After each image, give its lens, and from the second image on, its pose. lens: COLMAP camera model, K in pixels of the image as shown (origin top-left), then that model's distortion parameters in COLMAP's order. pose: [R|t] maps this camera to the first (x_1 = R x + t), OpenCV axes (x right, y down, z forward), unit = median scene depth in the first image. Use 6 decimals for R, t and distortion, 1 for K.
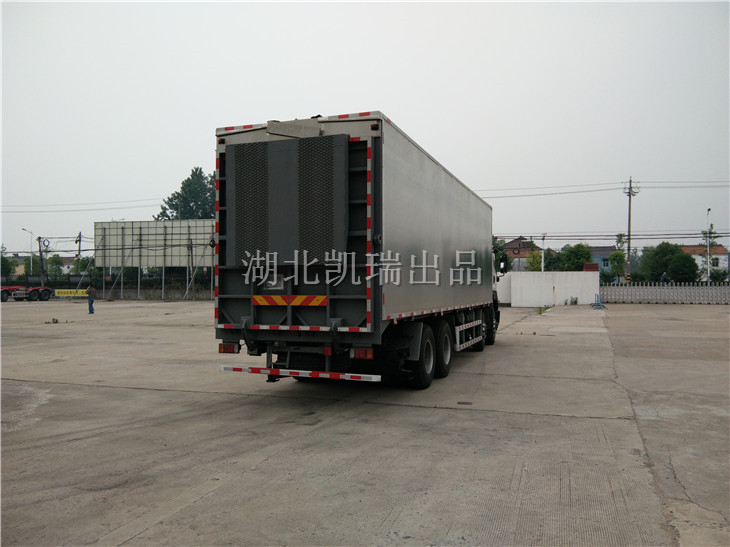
lens RADIAL K [[538.2, 0, 365.0], [0, 538.2, 273.5], [0, 0, 1]] dist [0.044786, -0.002193]
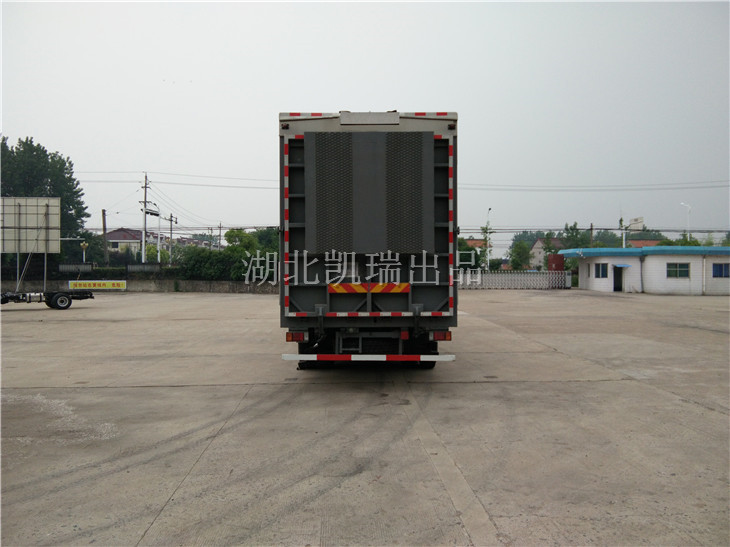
lens RADIAL K [[538.2, 0, 365.0], [0, 538.2, 273.5], [0, 0, 1]] dist [0.044786, -0.002193]
pose [[0.947482, -0.002514, 0.319799, -0.477205], [-0.004286, 0.999779, 0.020559, 0.001194], [-0.319780, -0.020850, 0.947262, 0.021679]]
